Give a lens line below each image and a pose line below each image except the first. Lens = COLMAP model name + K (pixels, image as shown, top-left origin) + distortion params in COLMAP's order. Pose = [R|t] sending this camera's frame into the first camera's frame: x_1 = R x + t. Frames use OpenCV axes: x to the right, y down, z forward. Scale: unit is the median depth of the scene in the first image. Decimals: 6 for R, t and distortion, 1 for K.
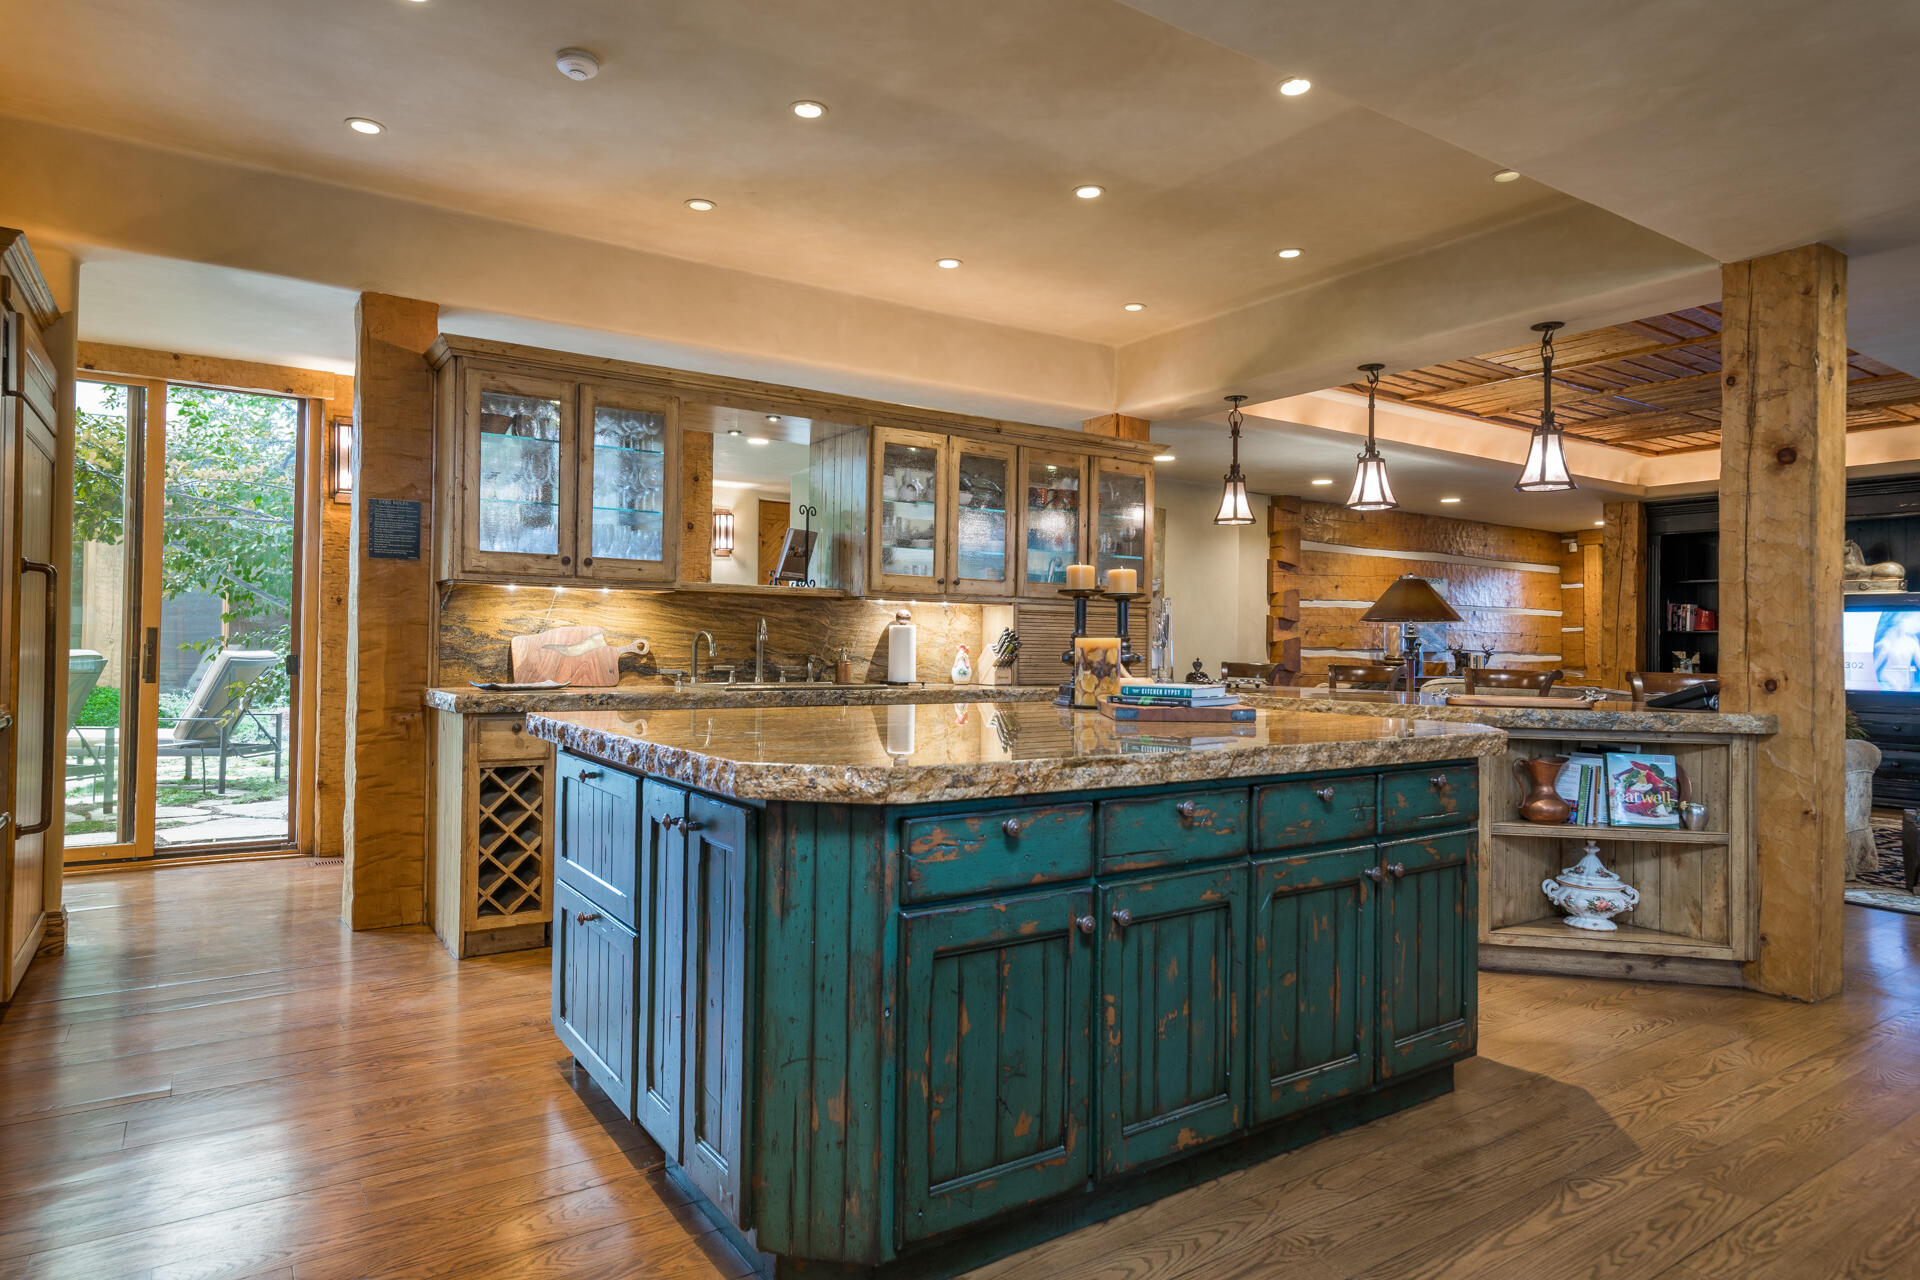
lens RADIAL K [[1106.8, 0, 968.7], [0, 1106.8, 630.7], [0, 0, 1]] dist [0.001136, -0.000579]
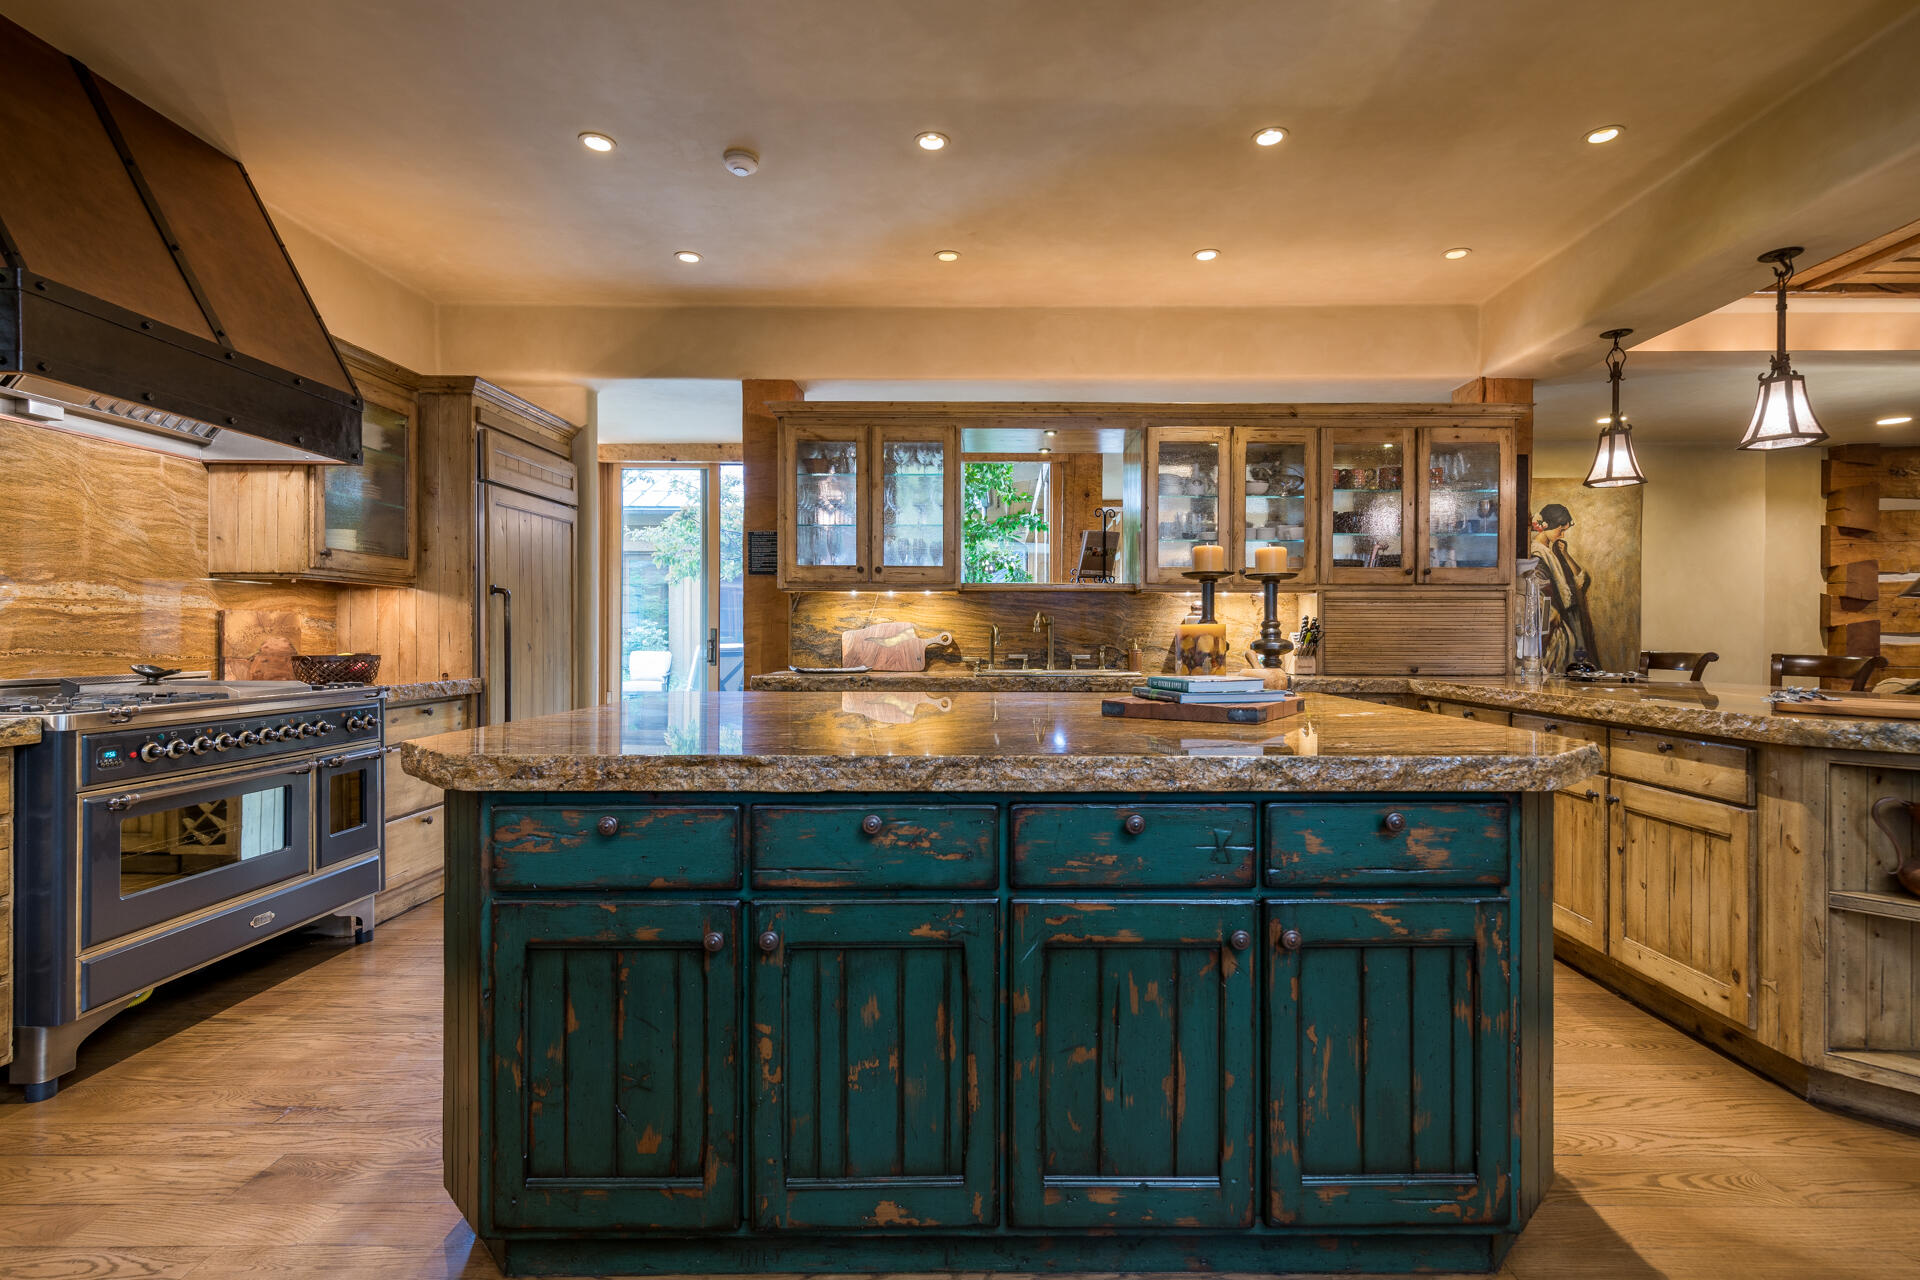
lens RADIAL K [[904.3, 0, 991.7], [0, 904.3, 638.4], [0, 0, 1]] dist [0.002765, 0.001202]
pose [[0.829299, -0.008751, -0.558737, 0.313175], [0.016300, 0.999831, 0.008534, 0.007333], [0.558567, -0.016184, 0.829301, 0.230167]]
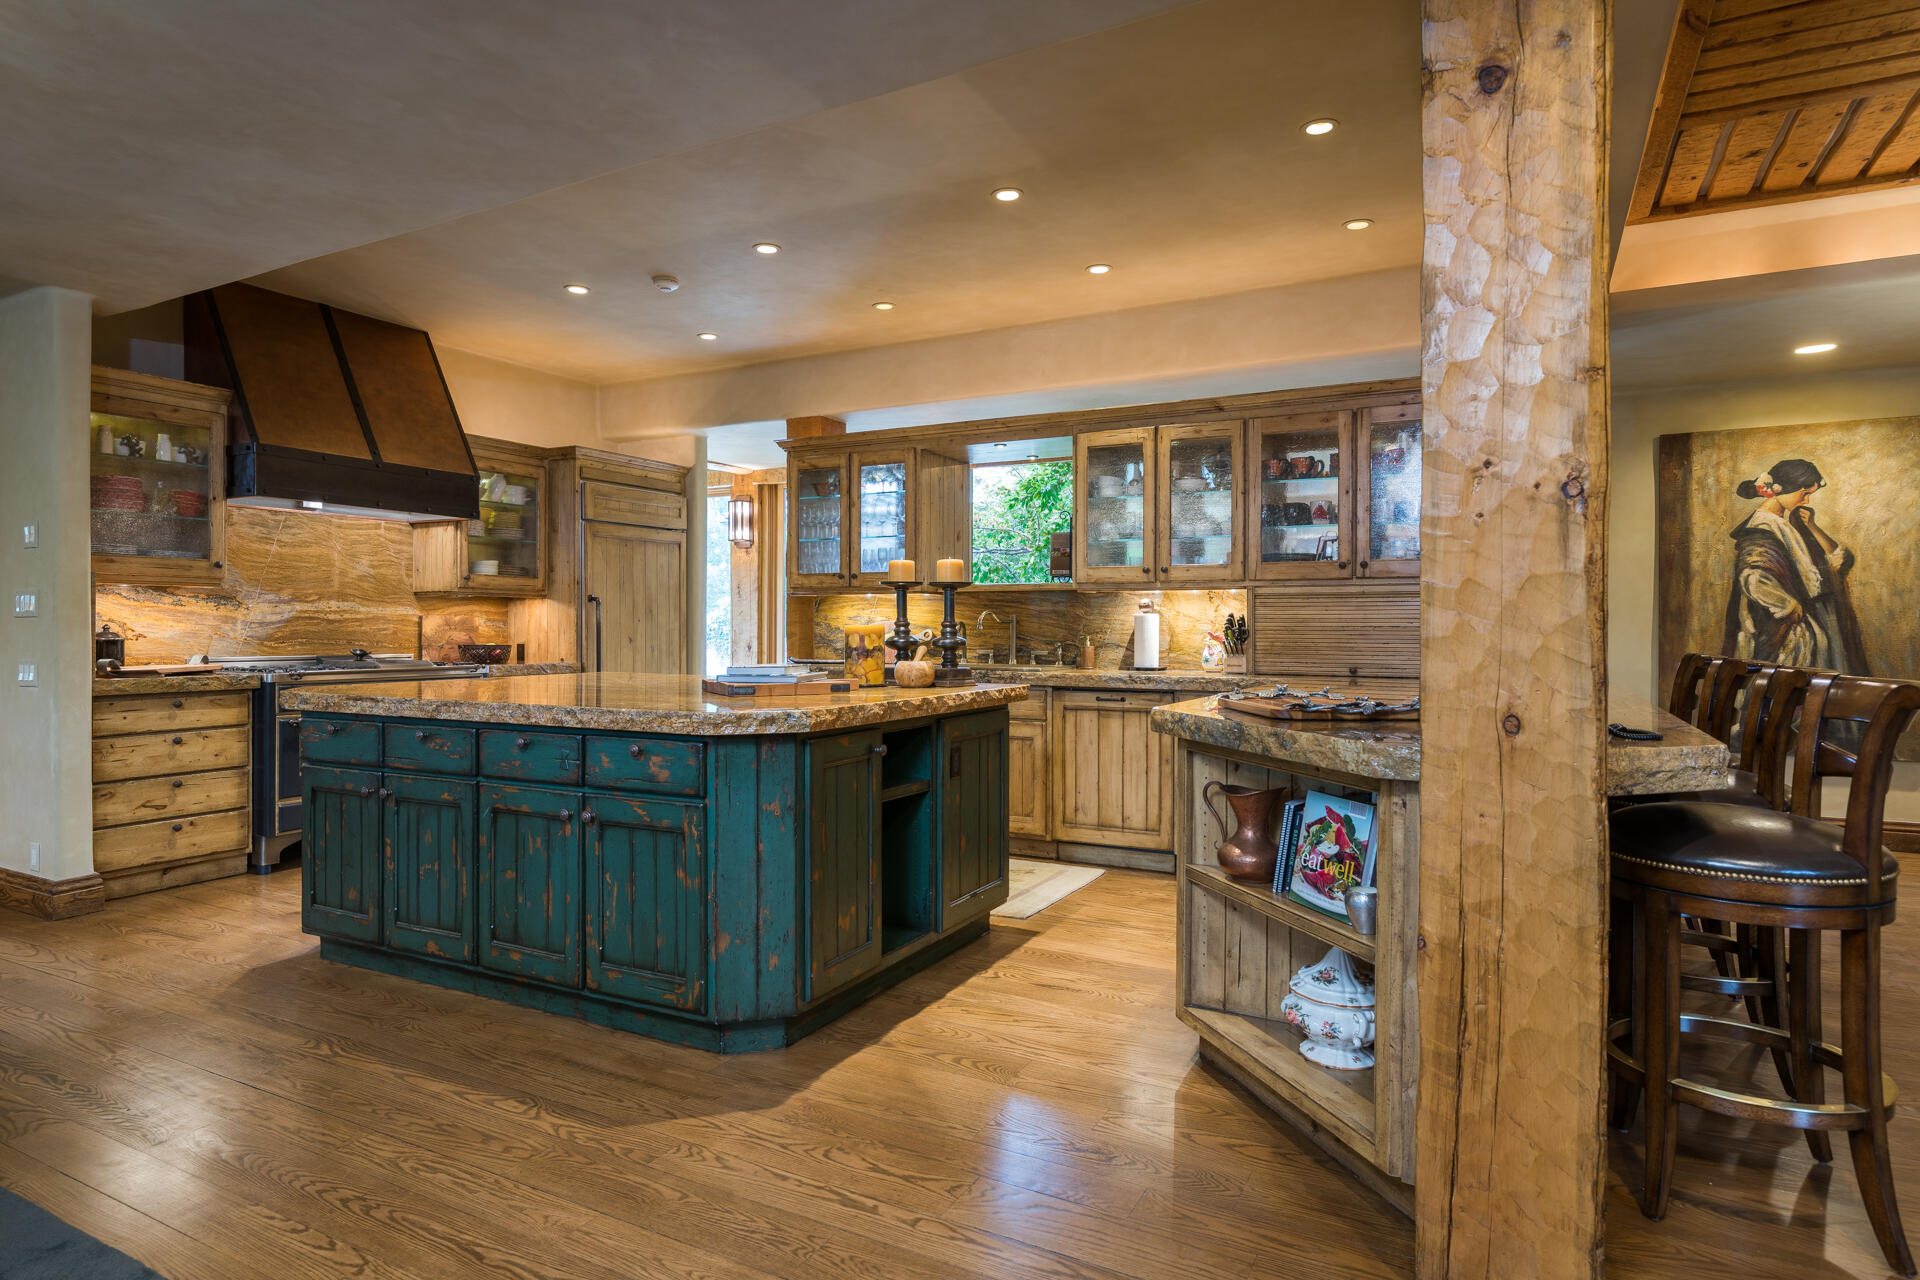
lens RADIAL K [[1036.6, 0, 963.5], [0, 1036.6, 634.5], [0, 0, 1]] dist [0.000742, 0.000034]
pose [[0.482084, -0.005578, -0.876107, 0.884190], [0.015407, 0.999879, 0.002113, 0.012705], [0.875989, -0.014517, 0.482112, 0.460890]]
